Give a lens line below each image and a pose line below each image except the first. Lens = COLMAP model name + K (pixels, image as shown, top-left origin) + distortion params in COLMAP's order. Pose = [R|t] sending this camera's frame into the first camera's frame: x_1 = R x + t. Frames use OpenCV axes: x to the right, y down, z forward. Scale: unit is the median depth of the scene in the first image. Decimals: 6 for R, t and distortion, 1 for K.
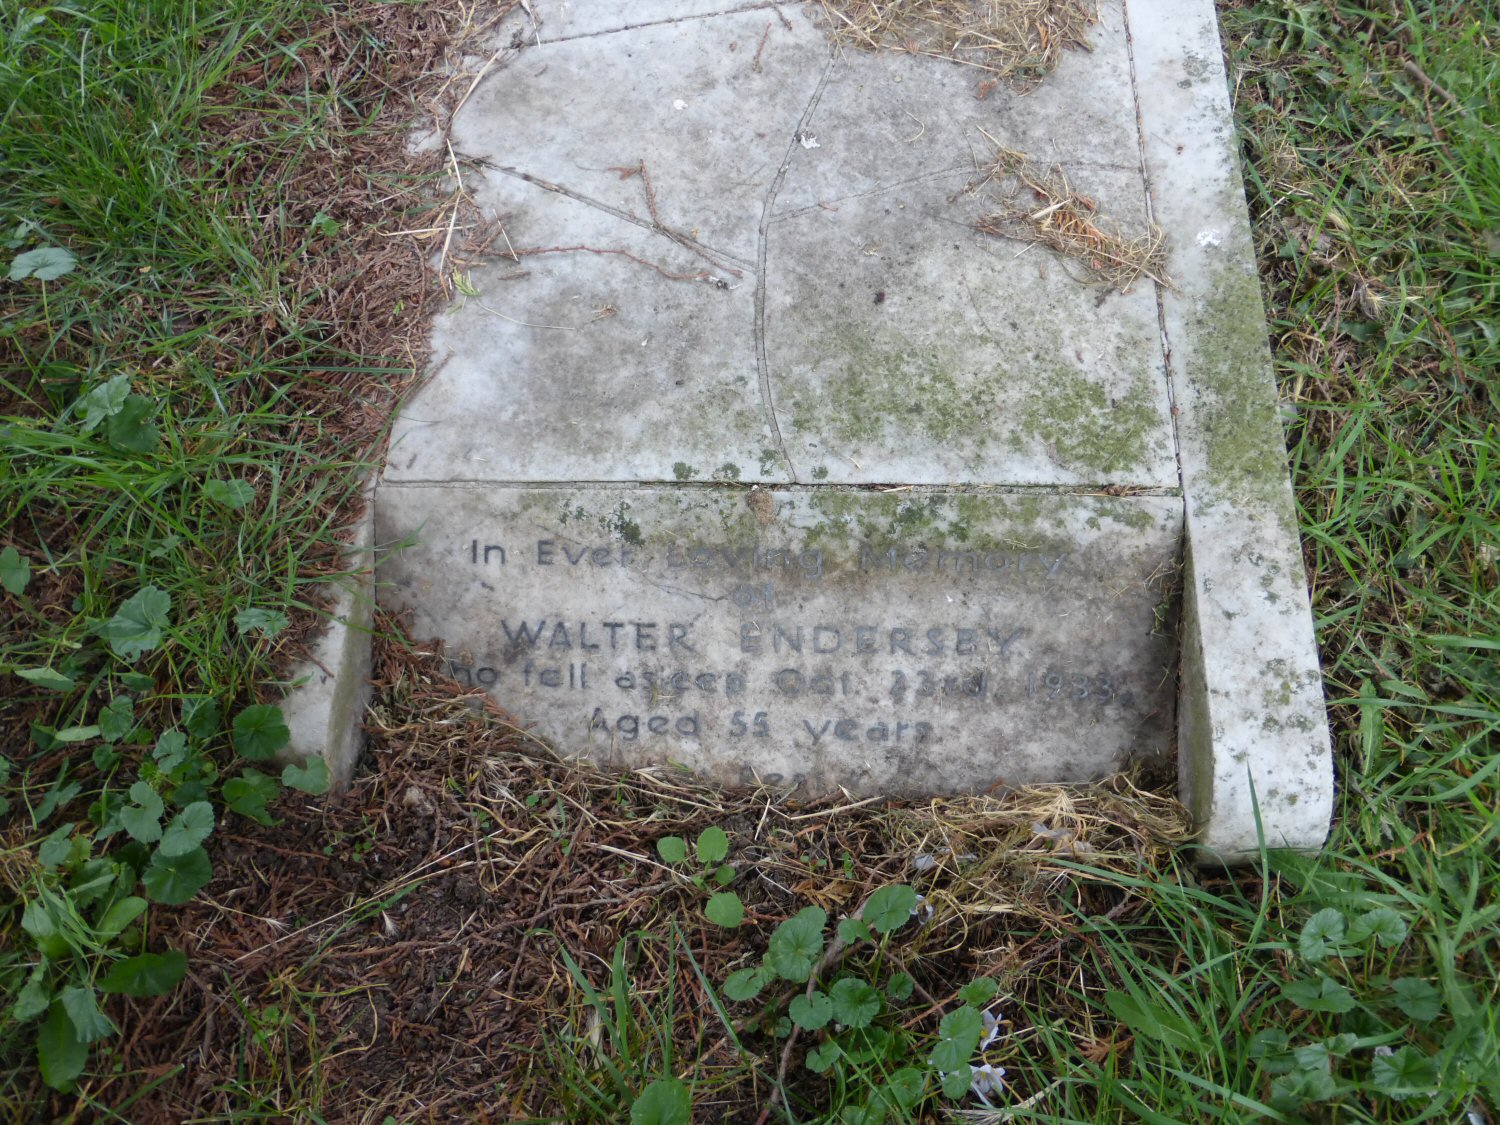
lens RADIAL K [[1092.0, 0, 739.8], [0, 1092.0, 564.0], [0, 0, 1]] dist [-0.037017, 0.026409]
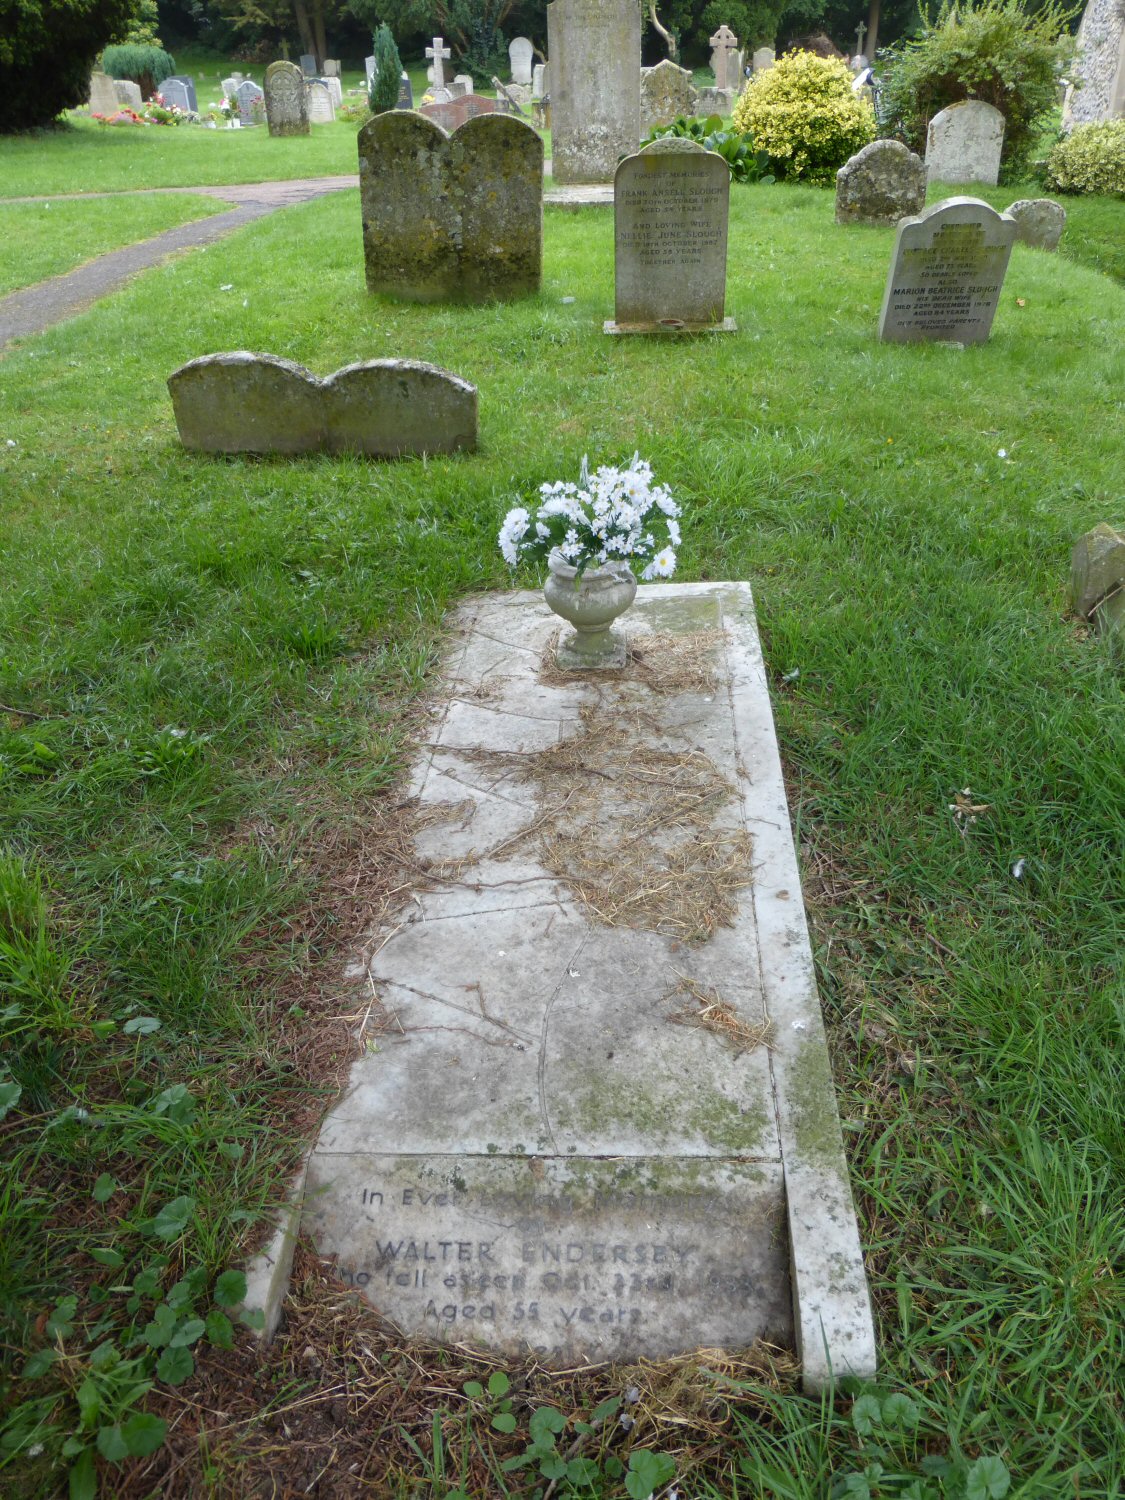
lens RADIAL K [[1092.0, 0, 557.7], [0, 1092.0, 752.1], [0, 0, 1]] dist [-0.037017, 0.026409]
pose [[0.999826, 0.011389, -0.014788, 0.068081], [-0.017823, 0.817767, -0.575273, 0.384122], [0.005541, 0.575437, 0.817828, -0.747329]]
